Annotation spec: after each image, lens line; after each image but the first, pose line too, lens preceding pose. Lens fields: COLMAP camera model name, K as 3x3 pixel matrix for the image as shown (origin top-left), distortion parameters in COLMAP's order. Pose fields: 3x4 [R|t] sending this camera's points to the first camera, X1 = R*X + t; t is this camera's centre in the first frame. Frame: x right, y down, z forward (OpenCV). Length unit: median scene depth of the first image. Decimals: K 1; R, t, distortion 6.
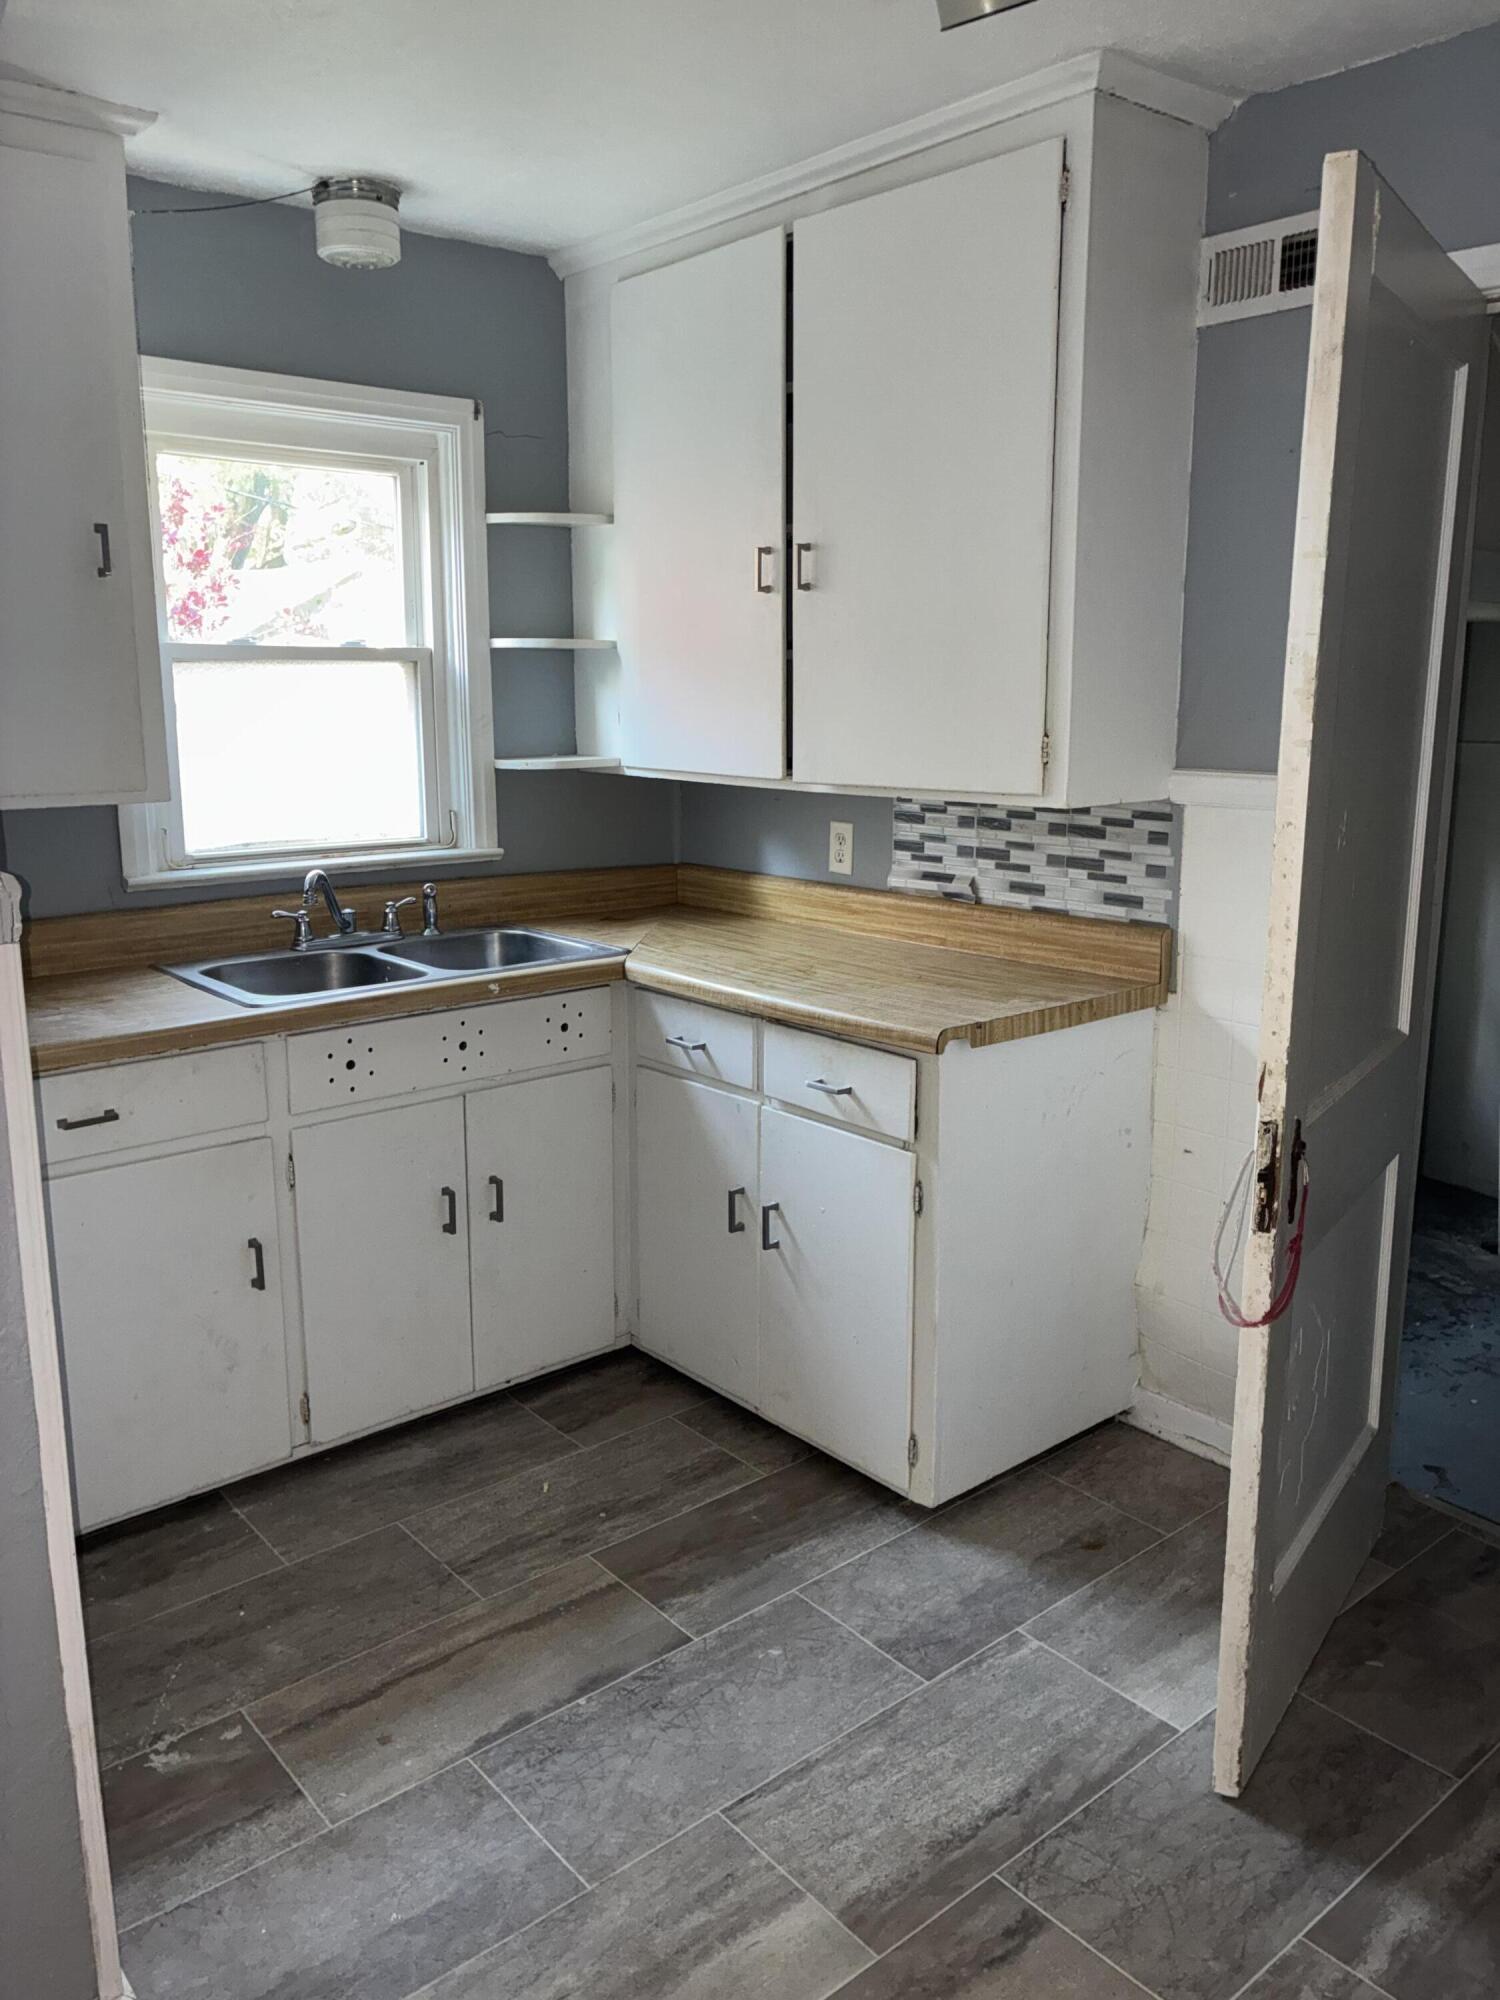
lens RADIAL K [[1515.8, 0, 742.4], [0, 1515.8, 983.9], [0, 0, 1]] dist [0.003279, 0.001584]
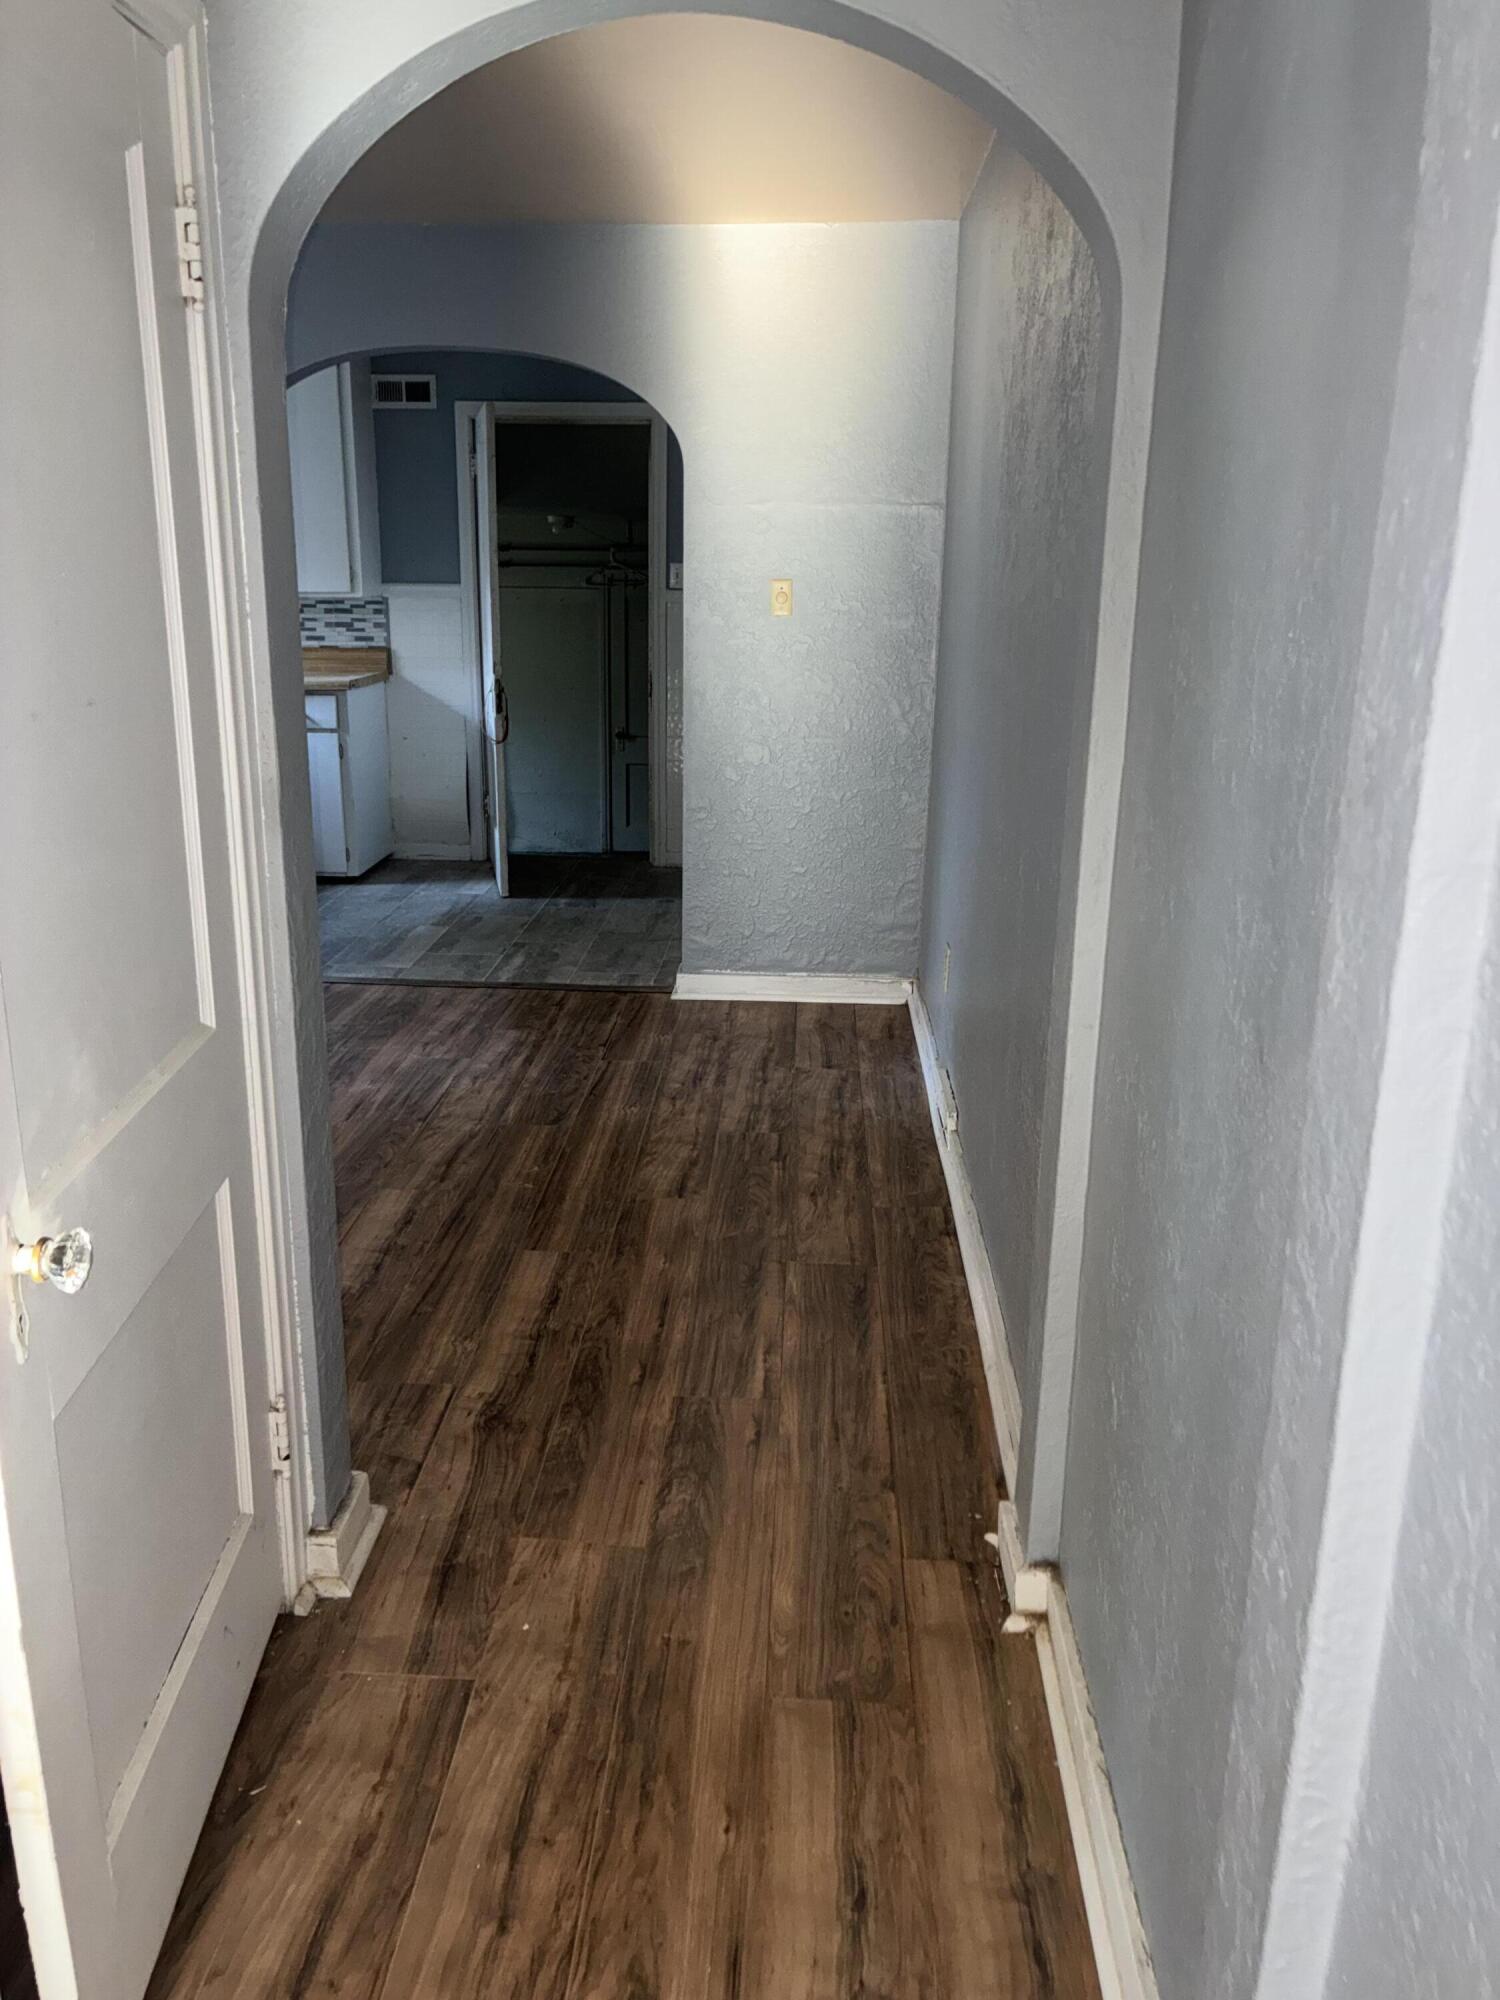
lens RADIAL K [[1515.8, 0, 742.4], [0, 1515.8, 983.9], [0, 0, 1]] dist [0.003279, 0.001584]
pose [[0.682805, -0.191593, 0.705032, -1.308158], [0.132212, 0.981473, 0.138673, 0.261731], [-0.718539, -0.001473, 0.695486, -1.281001]]
